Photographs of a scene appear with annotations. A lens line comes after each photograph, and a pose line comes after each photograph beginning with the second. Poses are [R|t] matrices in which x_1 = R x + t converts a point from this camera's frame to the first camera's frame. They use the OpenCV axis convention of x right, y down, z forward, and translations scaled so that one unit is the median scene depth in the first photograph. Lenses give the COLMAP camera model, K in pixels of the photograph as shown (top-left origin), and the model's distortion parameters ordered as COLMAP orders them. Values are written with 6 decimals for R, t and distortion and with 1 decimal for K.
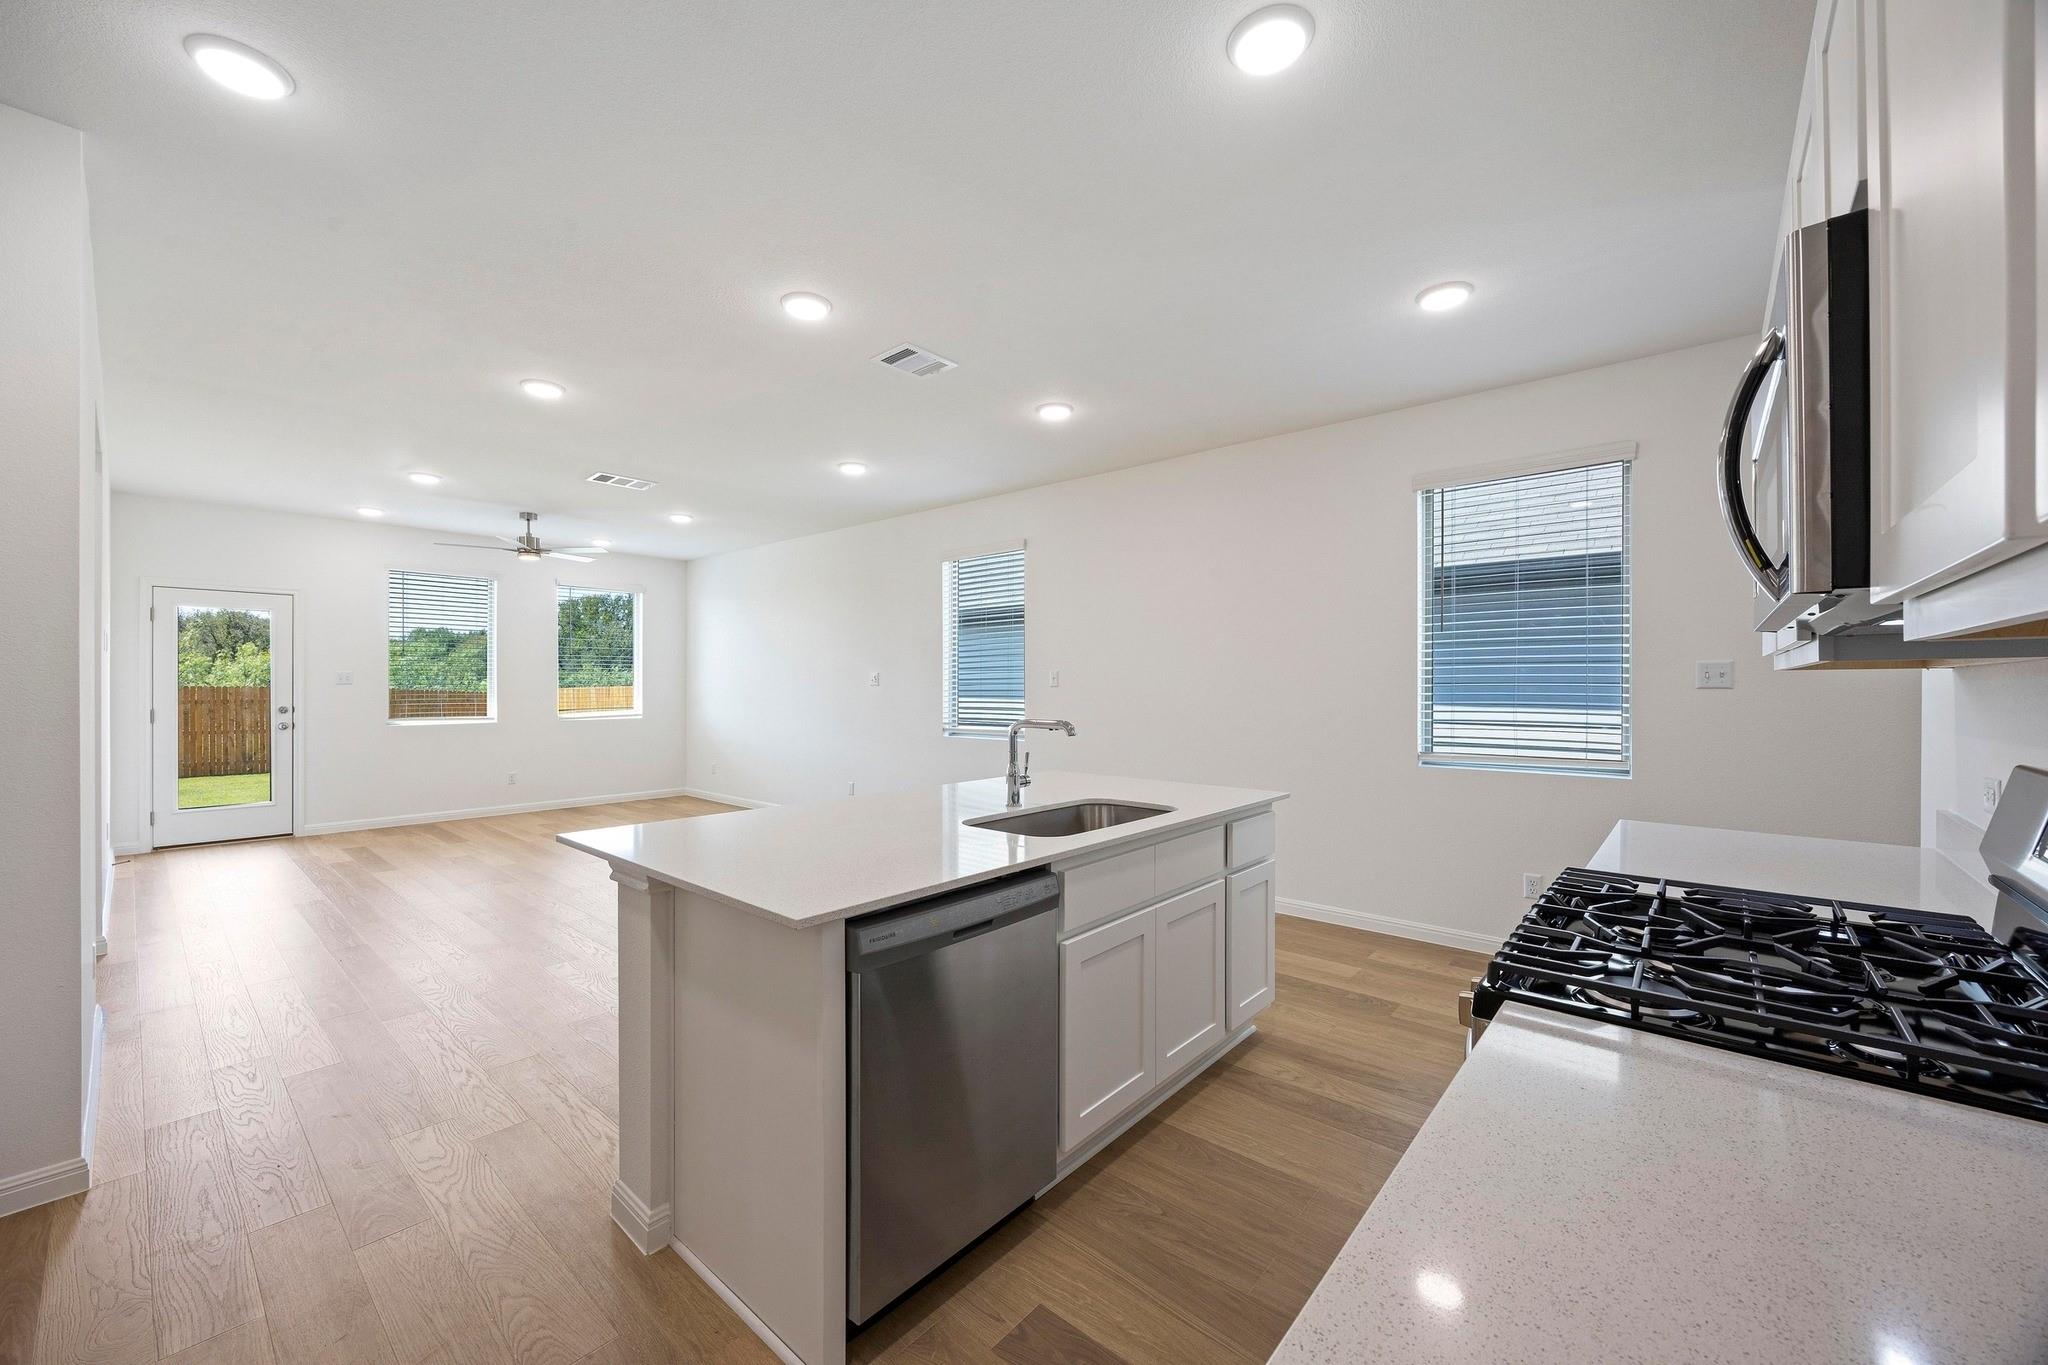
lens RADIAL K [[795.1, 0, 1012.2], [0, 795.1, 687.8], [0, 0, 1]] dist [0.000423, -0.000076]
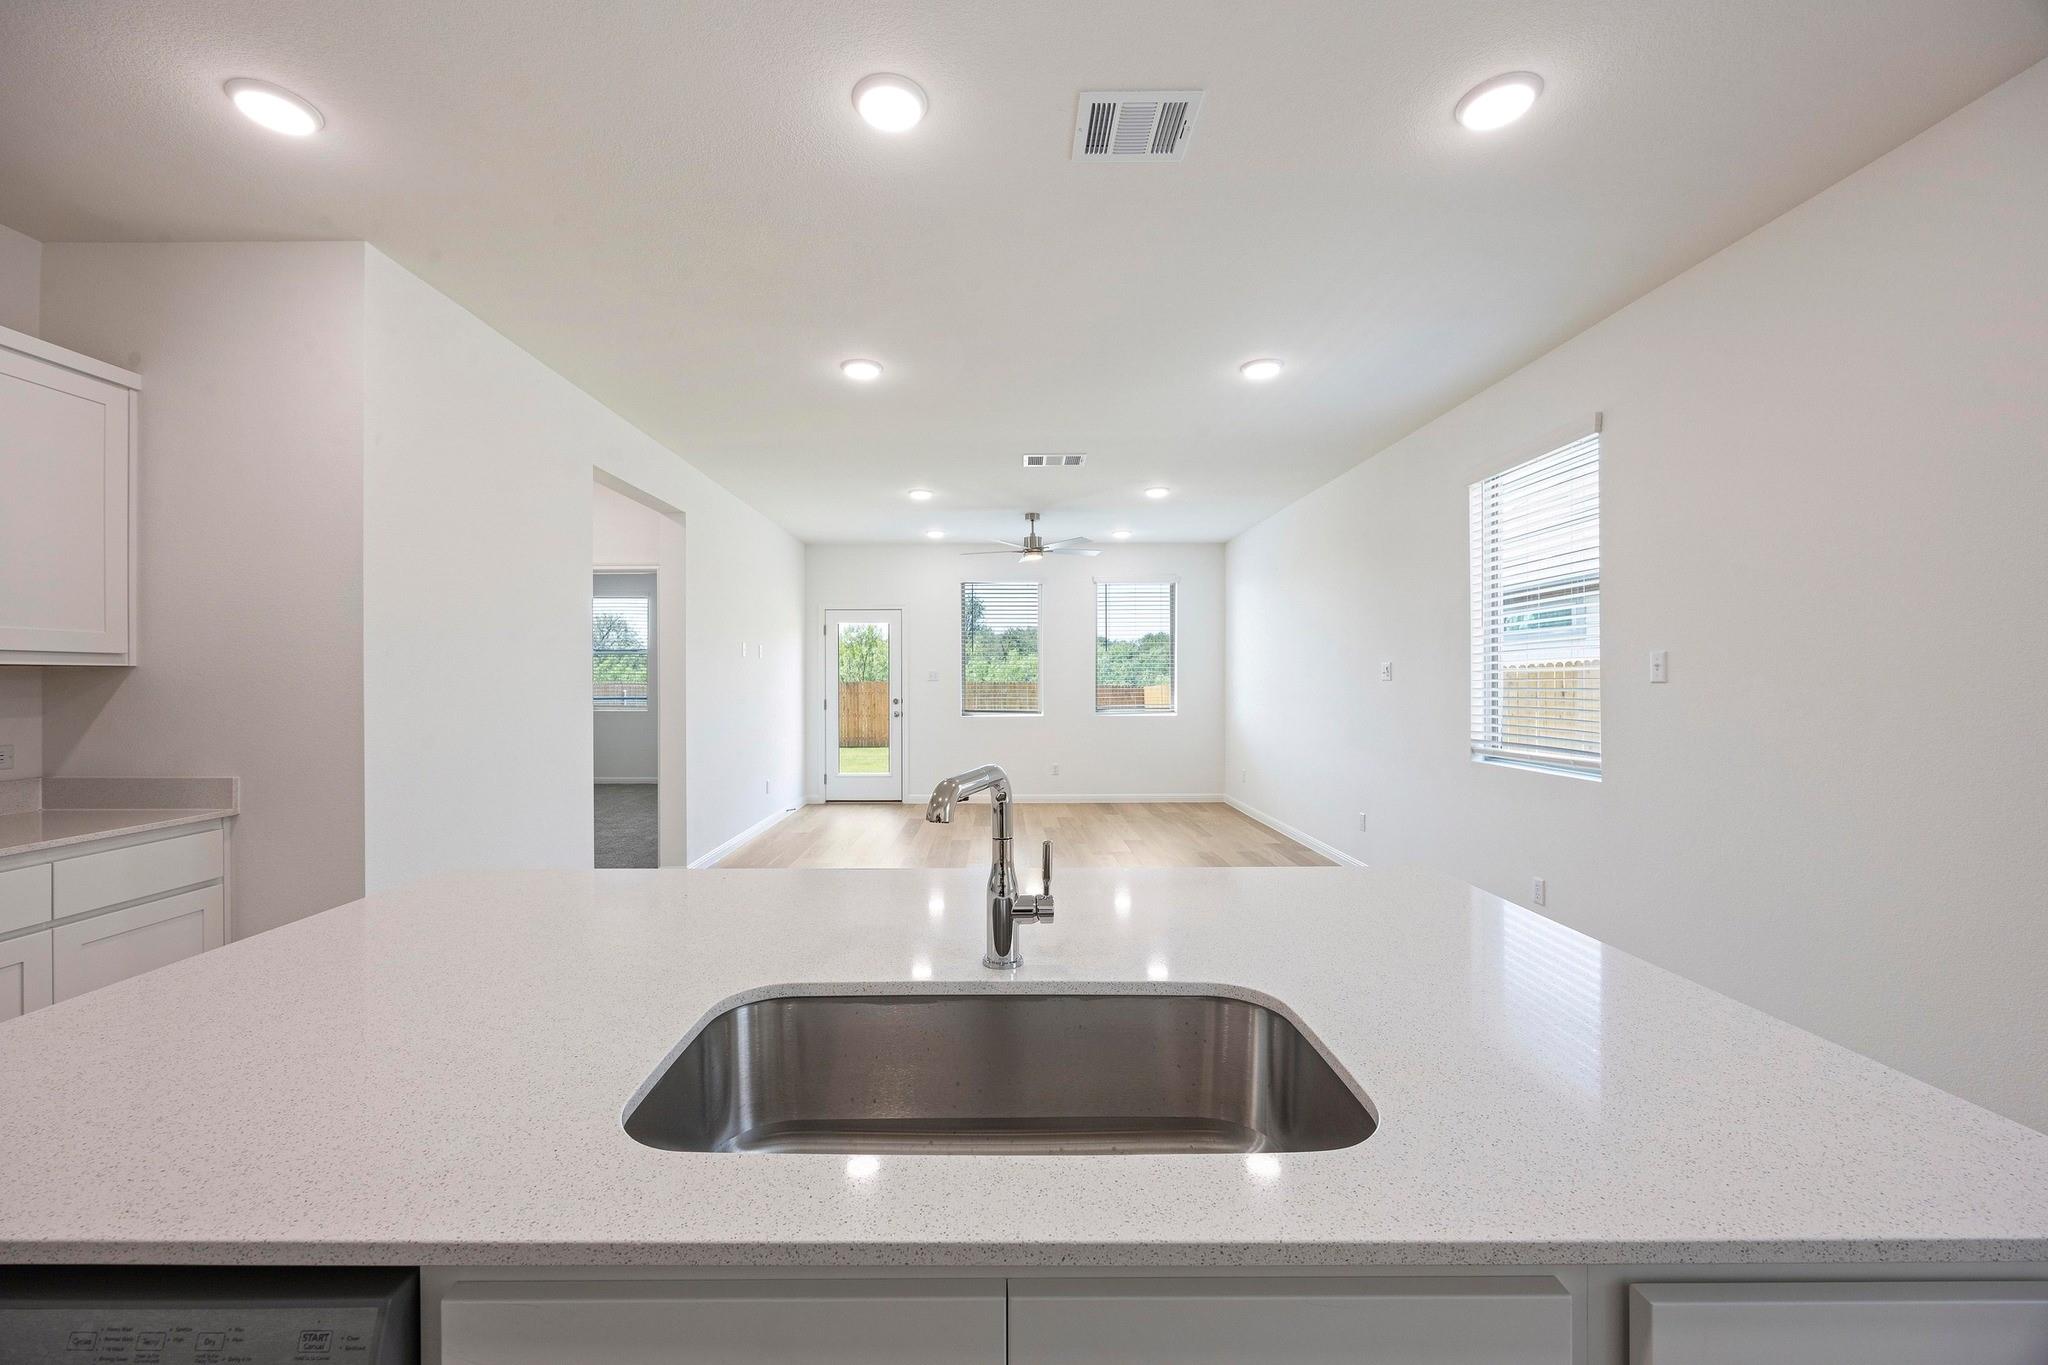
lens RADIAL K [[795.1, 0, 995.8], [0, 795.1, 682.9], [0, 0, 1]] dist [0.000423, -0.000076]
pose [[0.659441, -0.000411, -0.751756, 0.132969], [0.000588, 1.000000, -0.000030, -0.001490], [0.751756, -0.000423, 0.659441, 0.289249]]
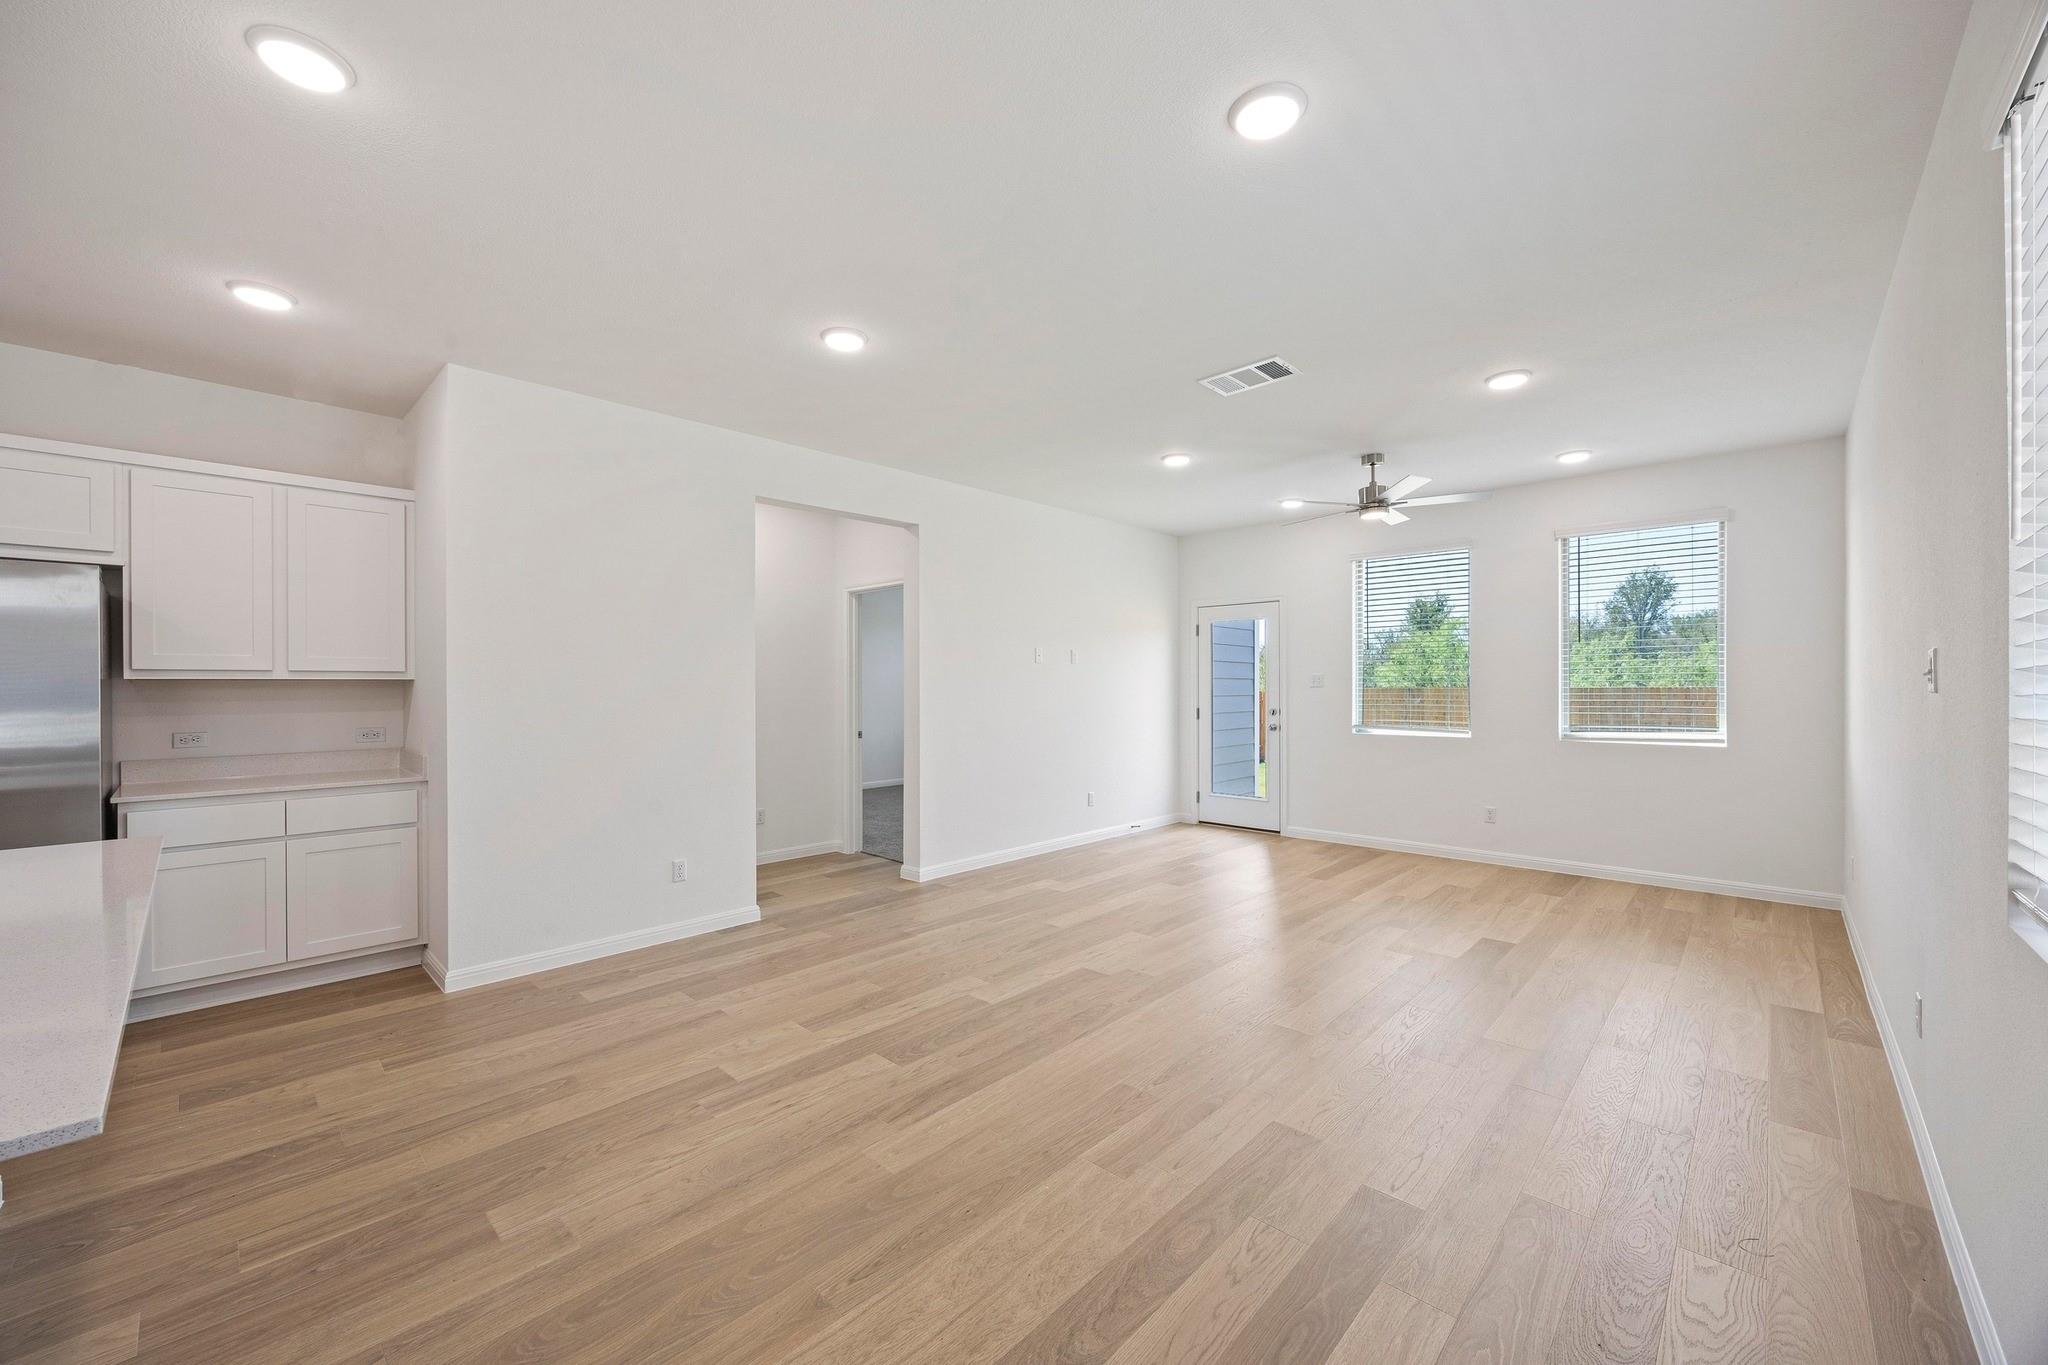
lens RADIAL K [[795.1, 0, 1010.3], [0, 795.1, 675.1], [0, 0, 1]] dist [0.000423, -0.000076]
pose [[-0.047786, -0.015018, -0.998745, 0.141932], [-0.001120, 0.999887, -0.014981, -0.004246], [0.998857, 0.000402, -0.047797, 0.705048]]
